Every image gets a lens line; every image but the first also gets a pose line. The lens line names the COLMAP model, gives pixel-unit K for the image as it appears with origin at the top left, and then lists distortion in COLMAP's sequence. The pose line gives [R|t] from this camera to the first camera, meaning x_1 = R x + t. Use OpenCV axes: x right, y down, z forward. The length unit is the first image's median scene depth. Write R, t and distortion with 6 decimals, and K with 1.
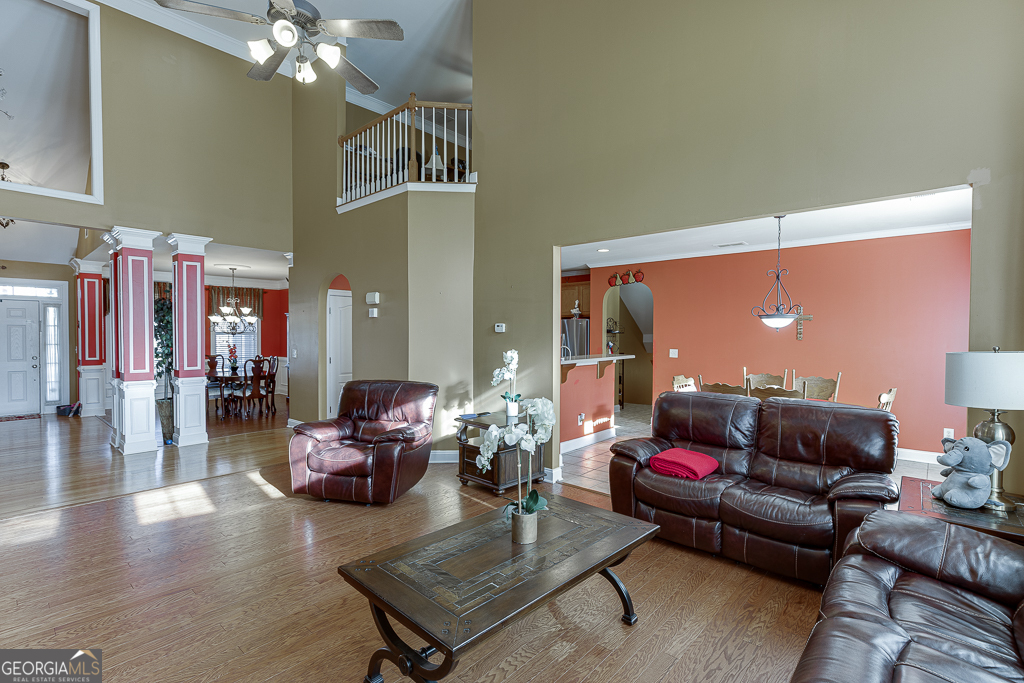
lens RADIAL K [[489.8, 0, 518.5], [0, 489.8, 340.8], [0, 0, 1]] dist [-0.000132, -0.000282]
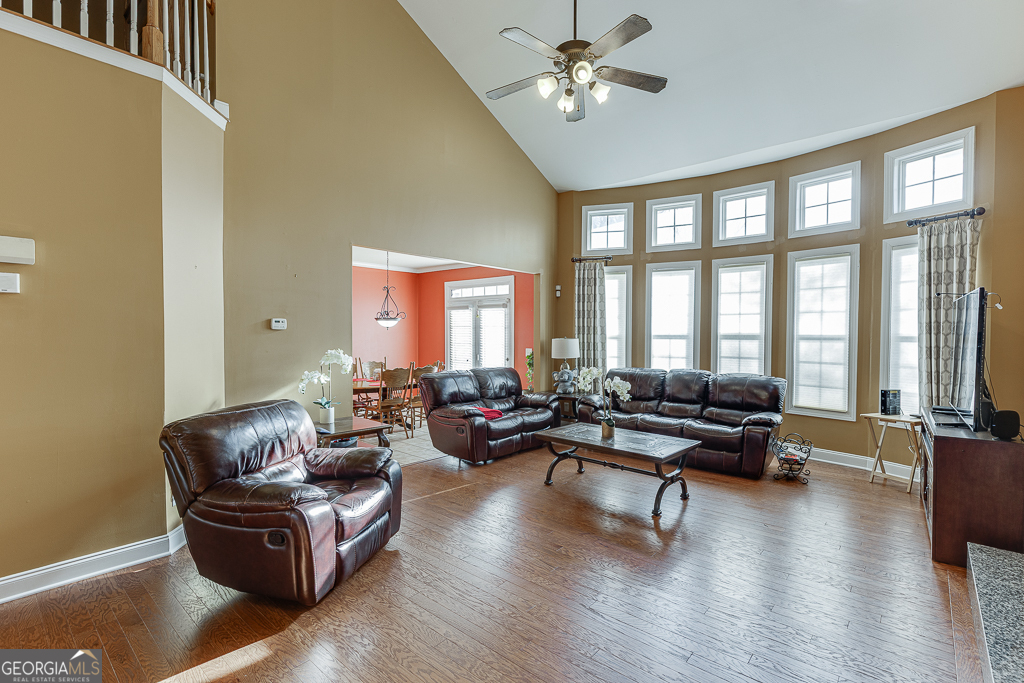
lens RADIAL K [[489.8, 0, 518.5], [0, 489.8, 340.8], [0, 0, 1]] dist [-0.000132, -0.000282]
pose [[-0.005867, -0.018736, 0.999807, -0.849970], [0.009178, 0.999781, 0.018789, -0.010111], [-0.999941, 0.009287, -0.005694, 0.618174]]
